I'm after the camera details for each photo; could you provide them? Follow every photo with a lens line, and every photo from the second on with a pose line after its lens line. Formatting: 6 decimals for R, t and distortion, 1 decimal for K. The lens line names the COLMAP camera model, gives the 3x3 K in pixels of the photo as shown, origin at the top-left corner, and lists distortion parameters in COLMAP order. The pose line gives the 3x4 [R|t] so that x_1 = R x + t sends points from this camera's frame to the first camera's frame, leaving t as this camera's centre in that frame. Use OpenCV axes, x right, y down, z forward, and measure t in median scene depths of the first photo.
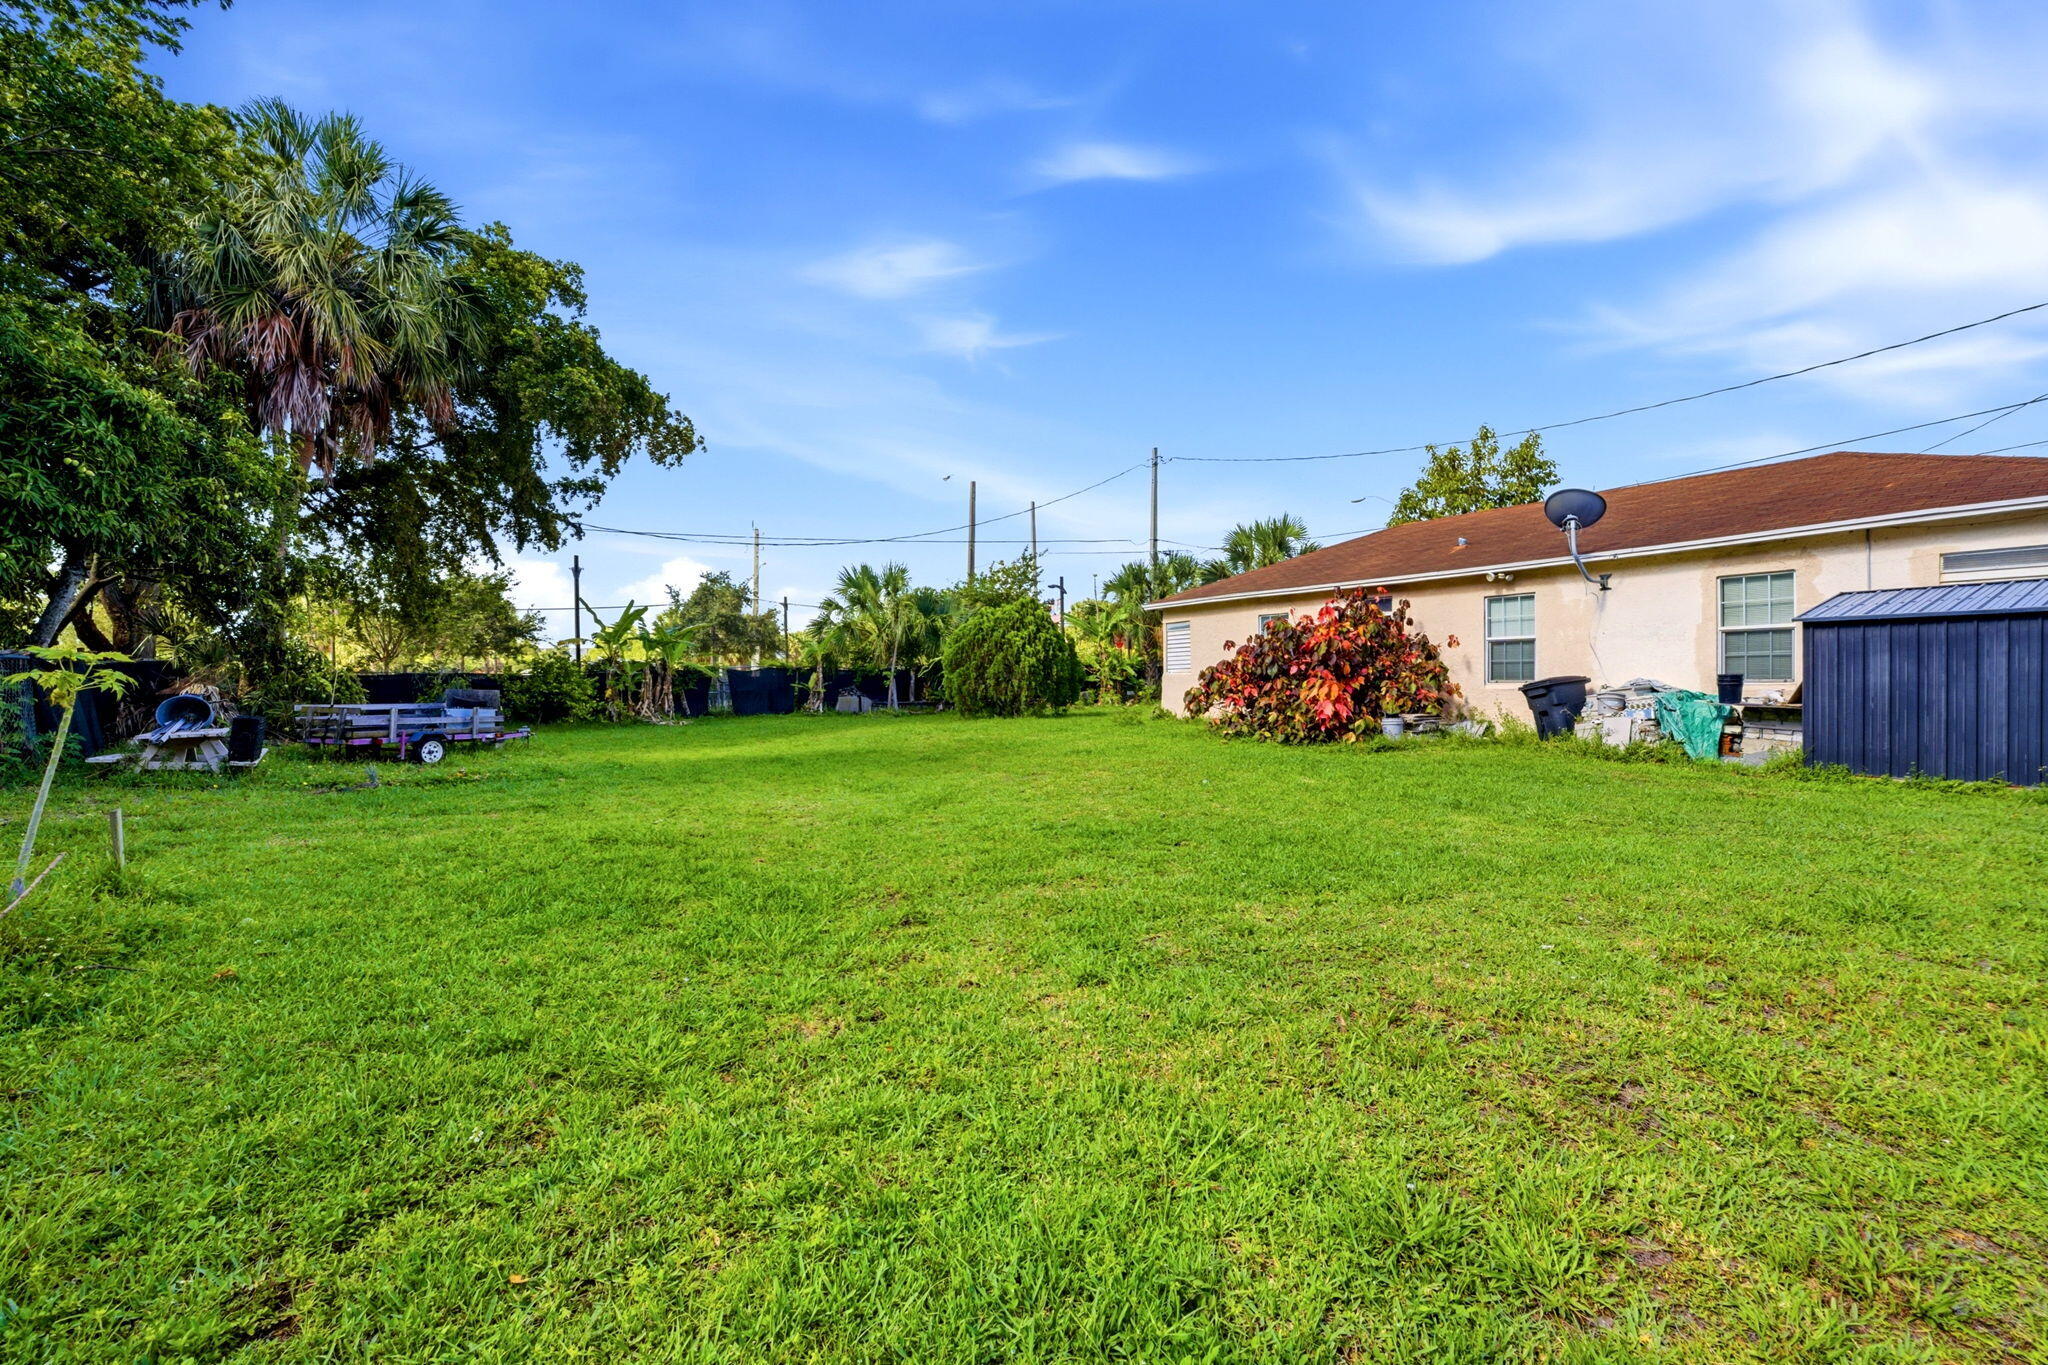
lens RADIAL K [[902.9, 0, 1024.0], [0, 902.9, 682.5], [0, 0, 1]] dist [0.000336, 0.000539]
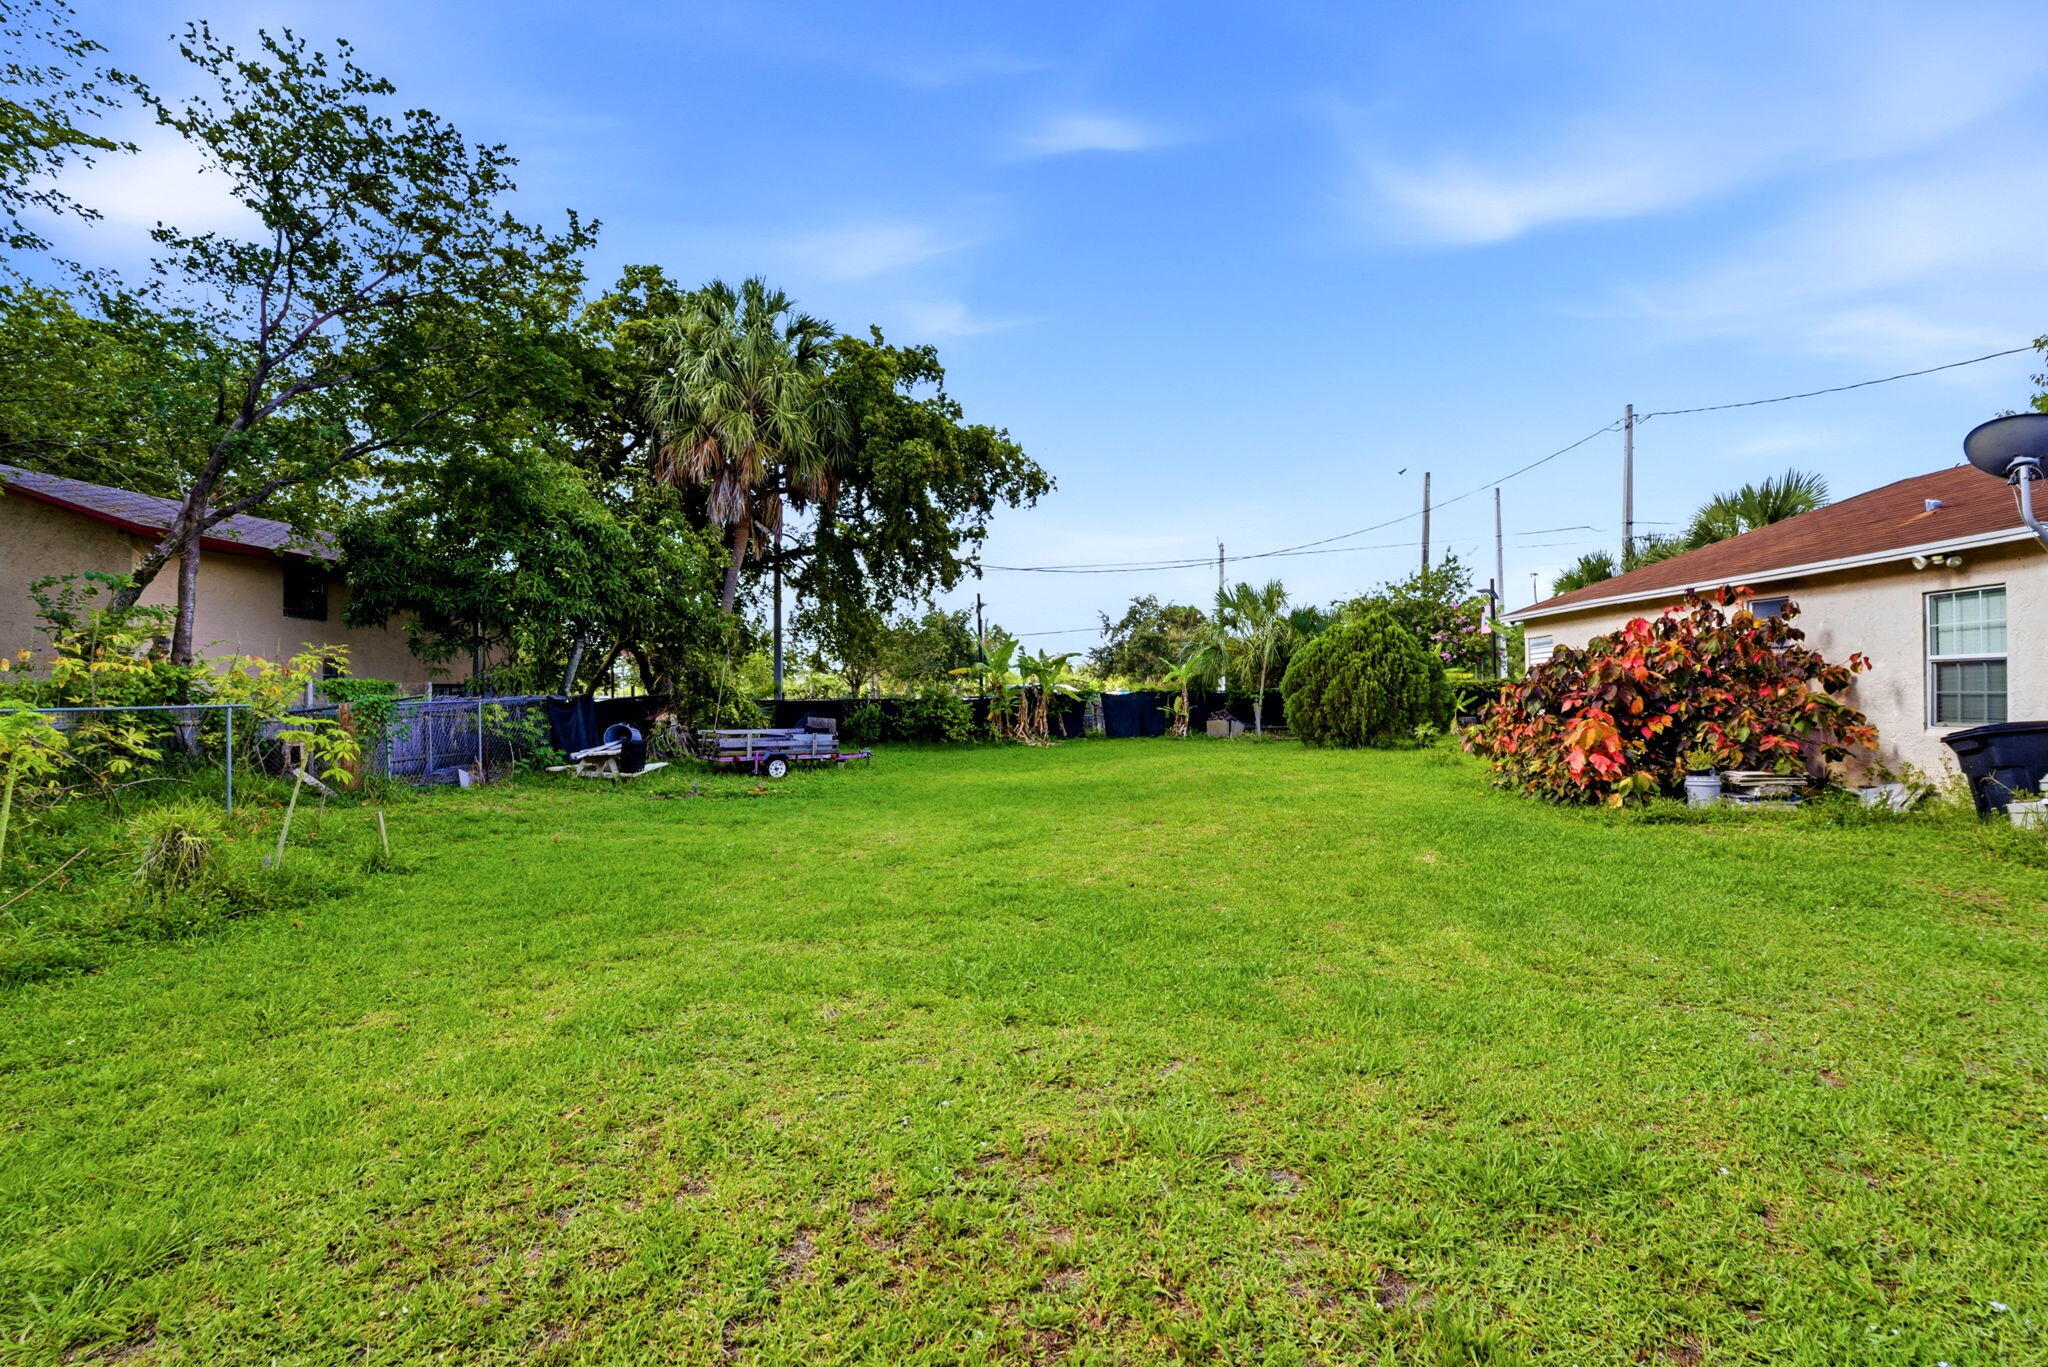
lens RADIAL K [[928.1, 0, 1014.5], [0, 928.1, 695.8], [0, 0, 1]] dist [-0.000890, 0.000228]
pose [[0.837844, -0.003063, -0.545901, 0.263963], [0.003618, 0.999993, -0.000057, -0.018906], [0.545897, -0.001927, 0.837850, 0.073706]]
